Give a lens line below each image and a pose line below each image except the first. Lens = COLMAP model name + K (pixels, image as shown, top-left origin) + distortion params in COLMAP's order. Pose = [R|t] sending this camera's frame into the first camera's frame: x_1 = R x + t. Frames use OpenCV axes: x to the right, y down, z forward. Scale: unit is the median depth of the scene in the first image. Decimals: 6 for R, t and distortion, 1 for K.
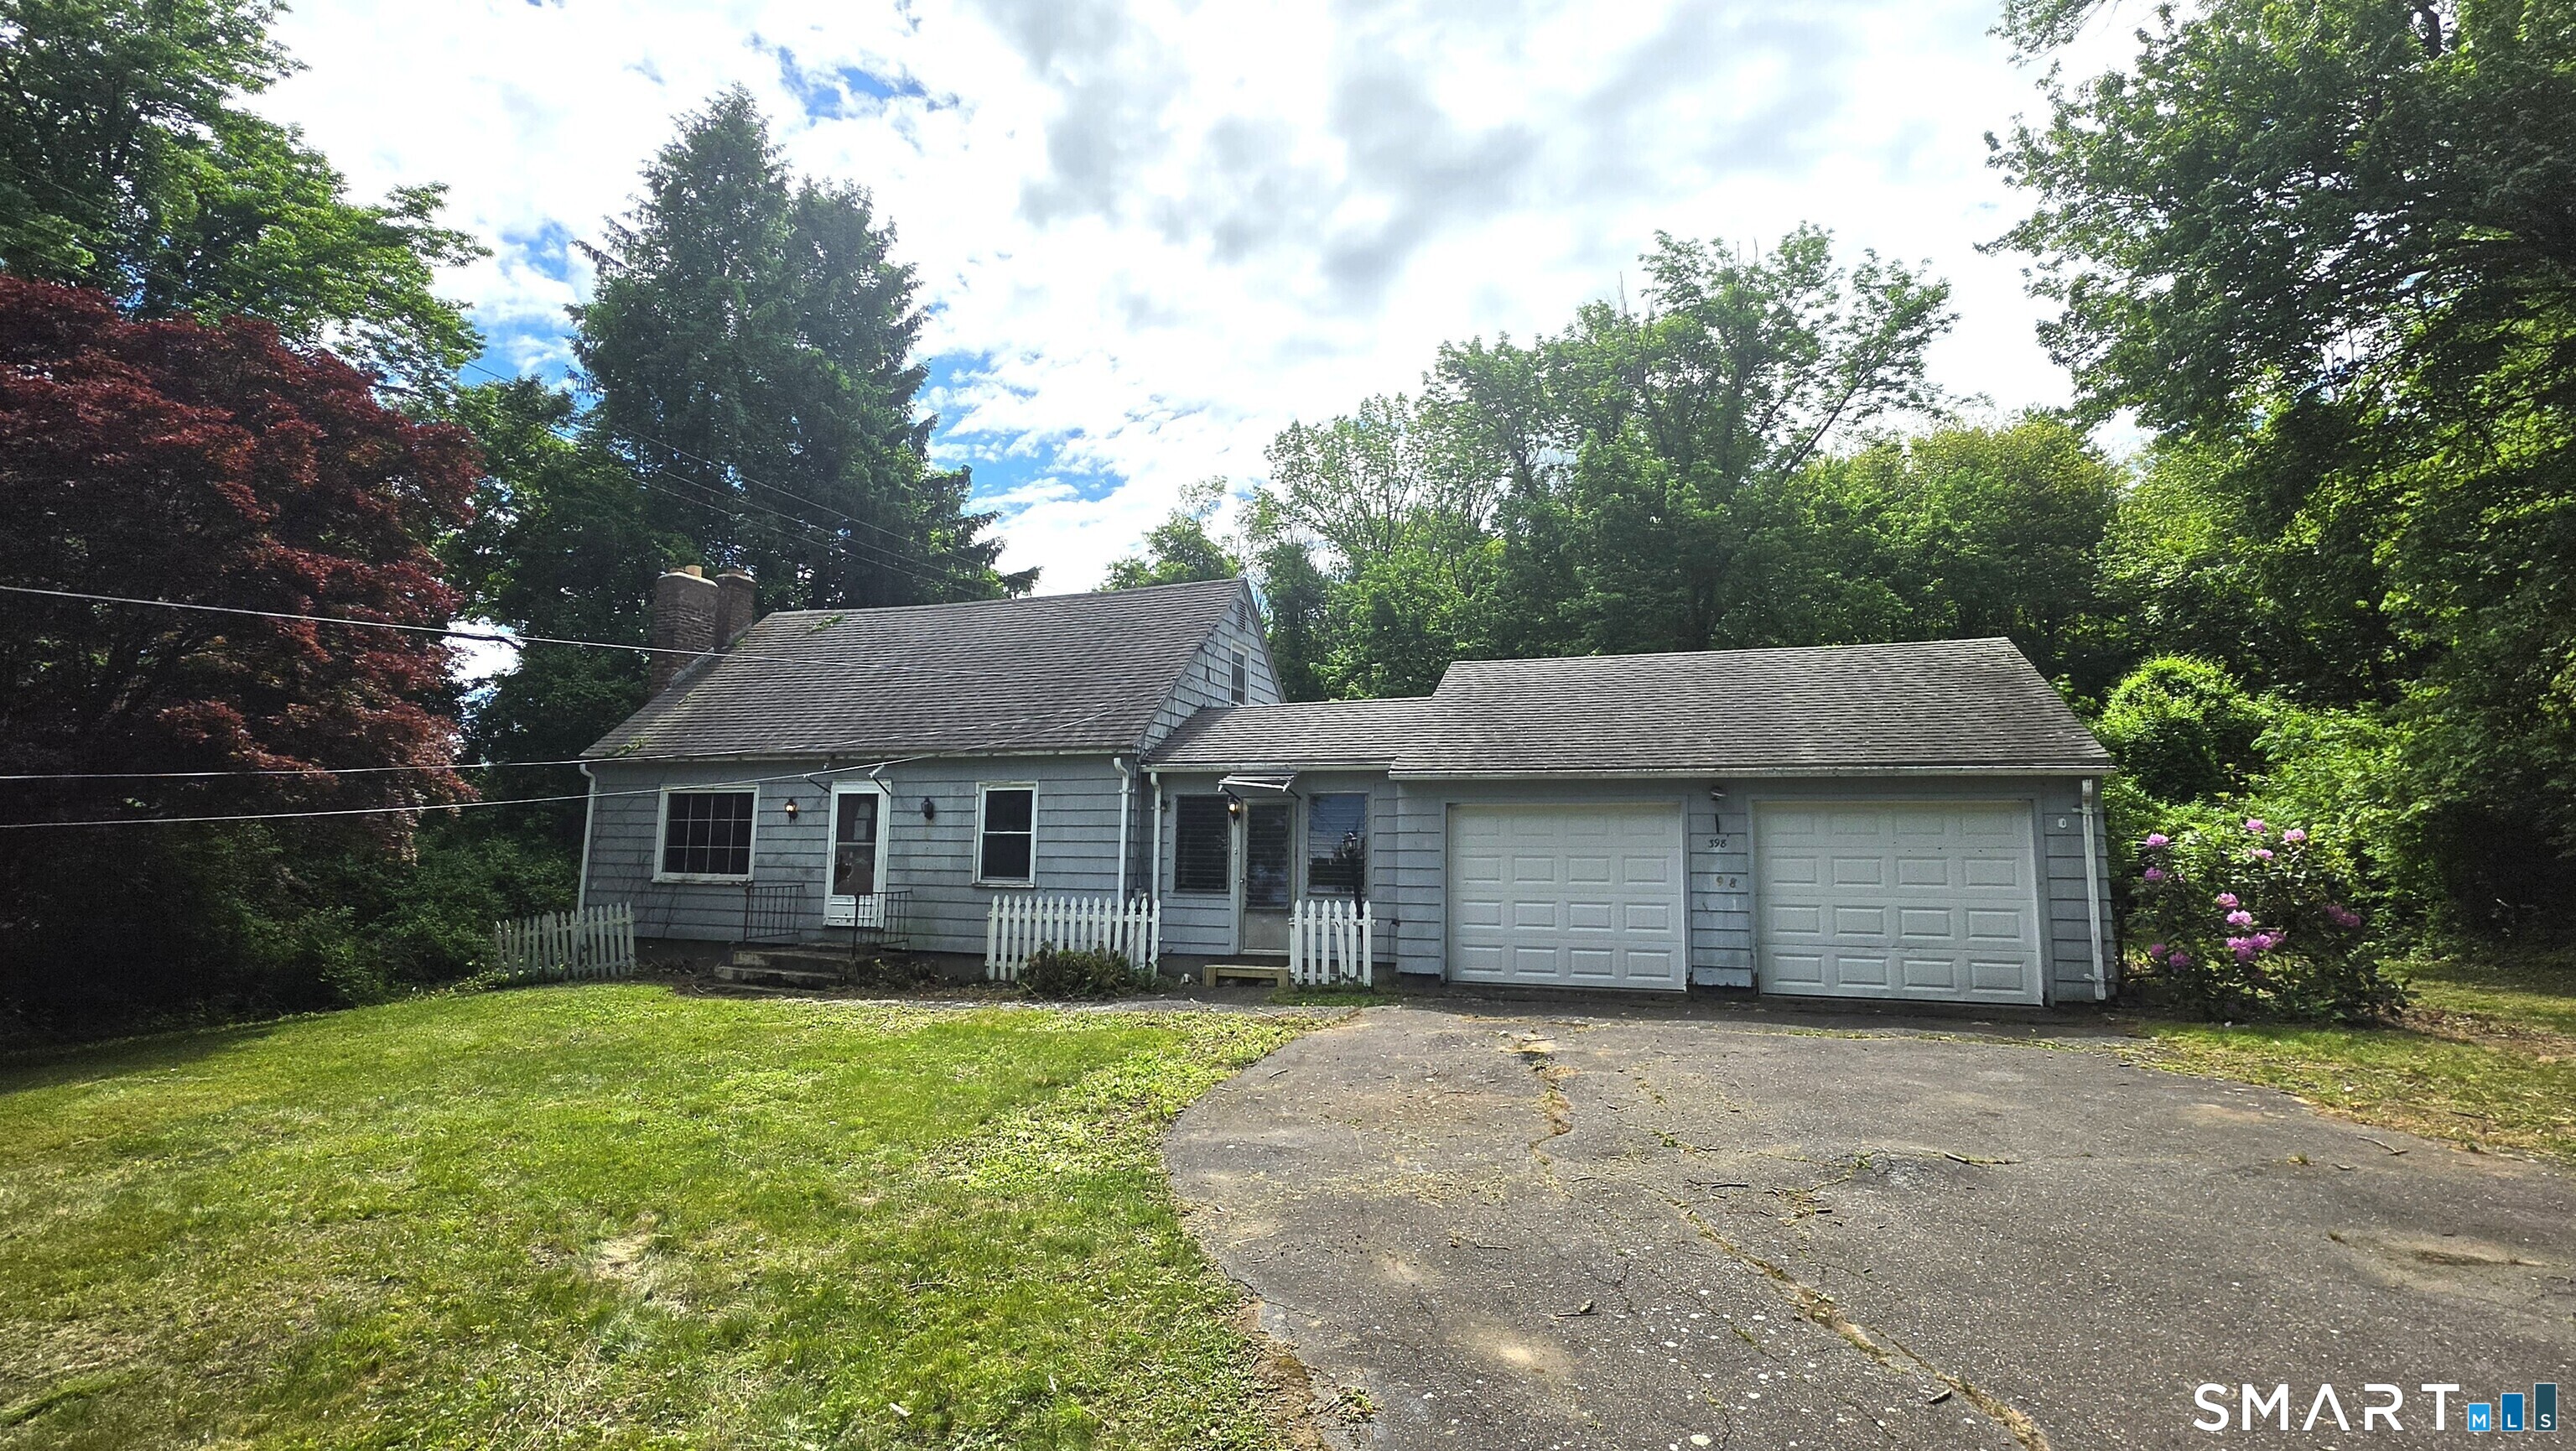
lens RADIAL K [[1125.9, 0, 1288.0], [0, 1125.9, 725.5], [0, 0, 1]] dist [-0.008494, -0.000201]
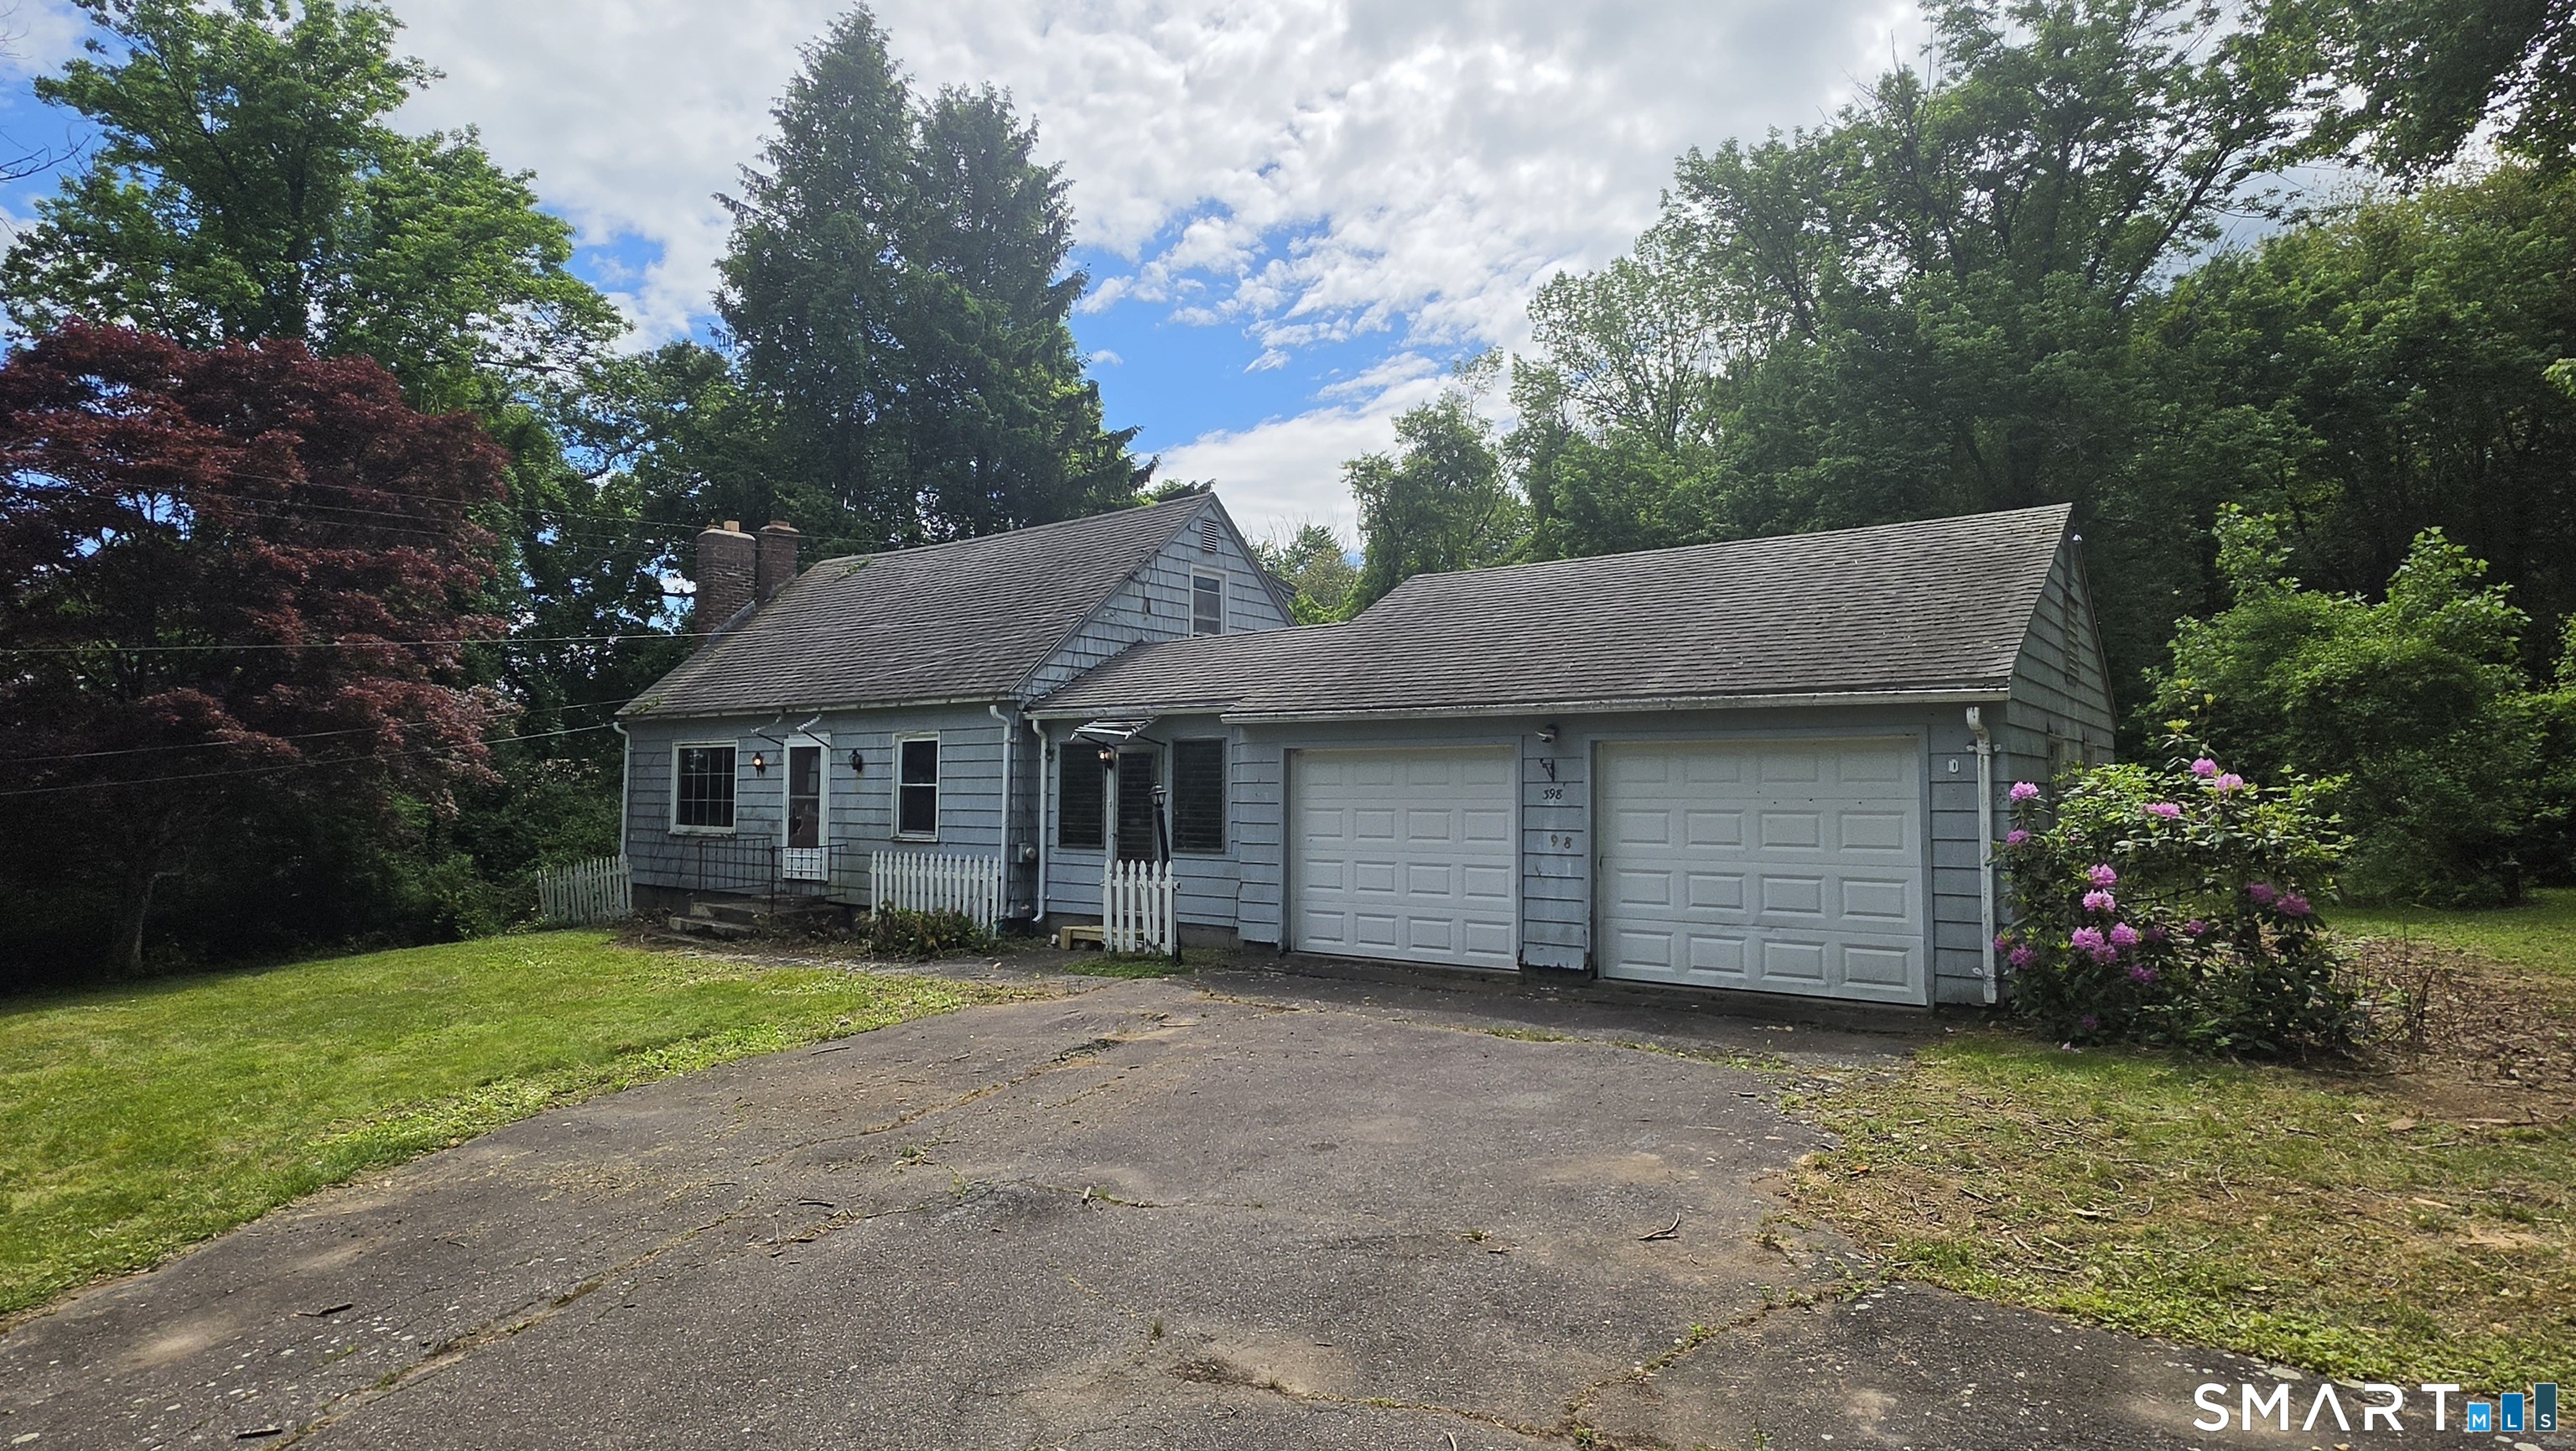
lens RADIAL K [[1281.4, 0, 1301.1], [0, 1281.4, 725.6], [0, 0, 1]] dist [-0.011161, -0.000536]
pose [[0.955383, -0.025791, -0.294243, 0.388993], [0.046124, 0.996987, 0.062373, -0.008826], [0.291748, -0.073162, 0.953693, 0.053239]]
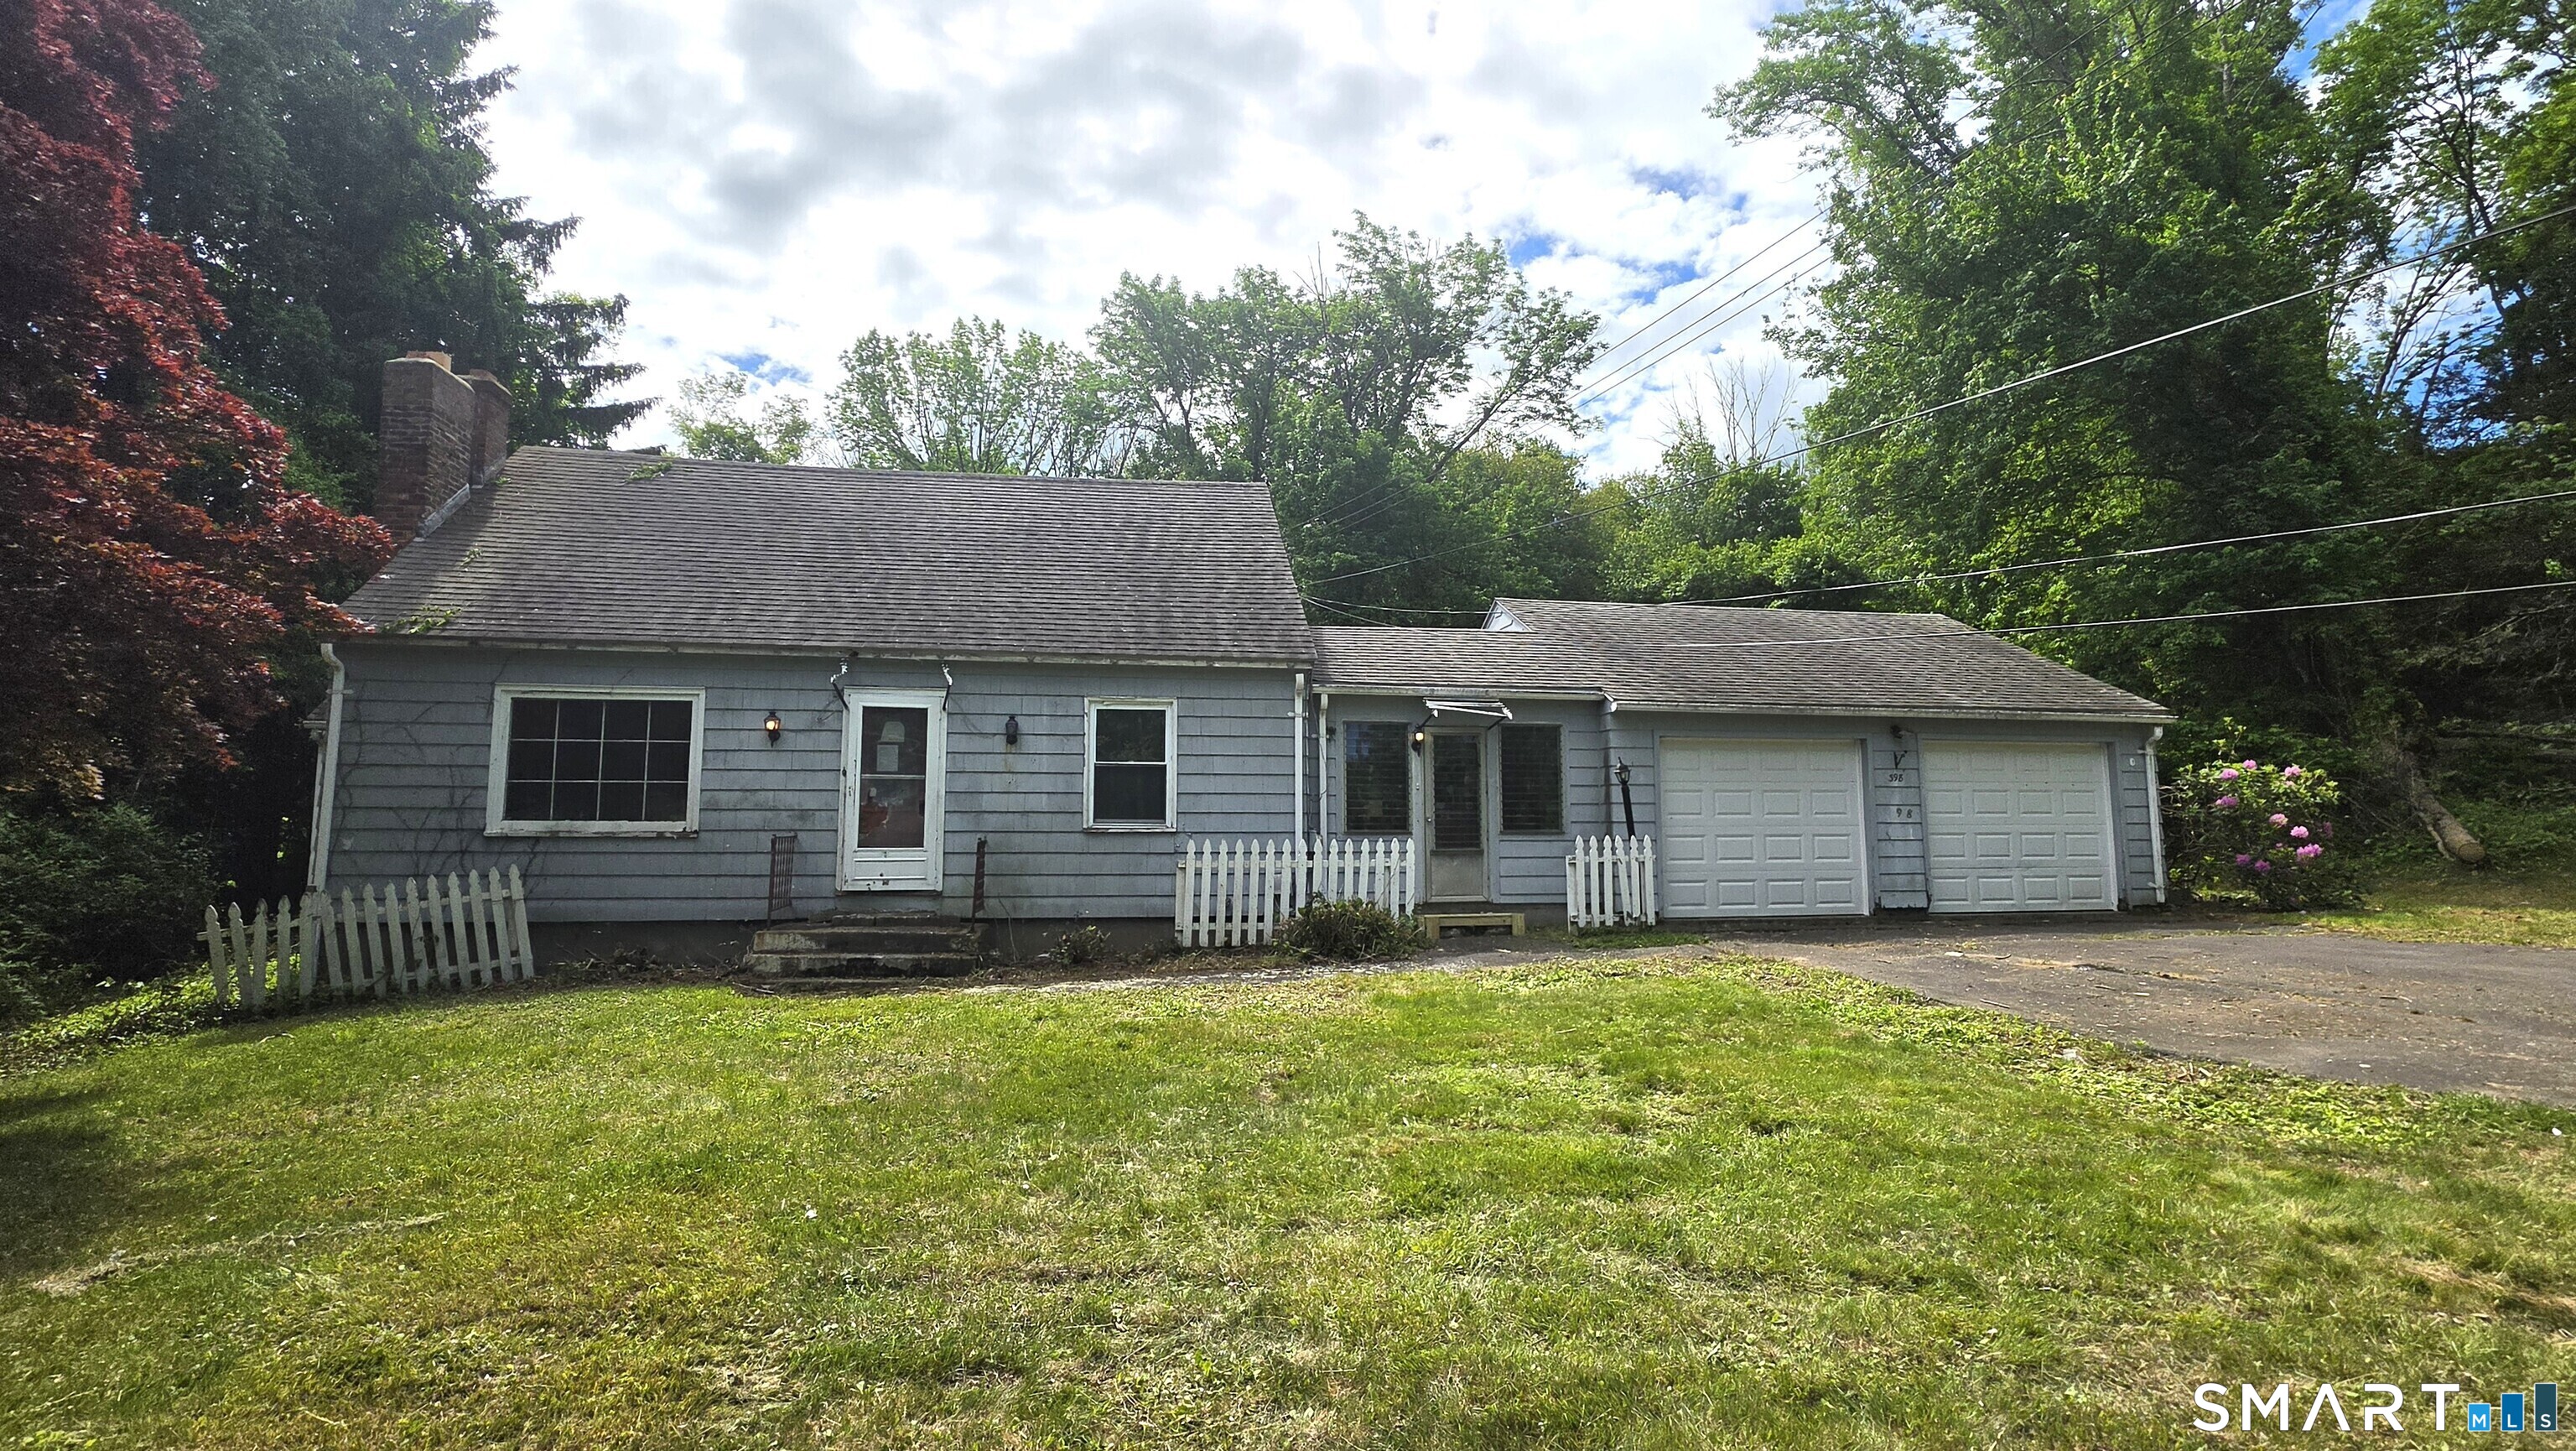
lens RADIAL K [[1125.9, 0, 1288.0], [0, 1125.9, 725.5], [0, 0, 1]] dist [-0.008494, -0.000201]
pose [[0.882144, 0.032778, 0.469837, -0.523291], [-0.046352, 0.998774, 0.017350, 0.050504], [-0.468692, -0.037083, 0.882583, 0.257390]]
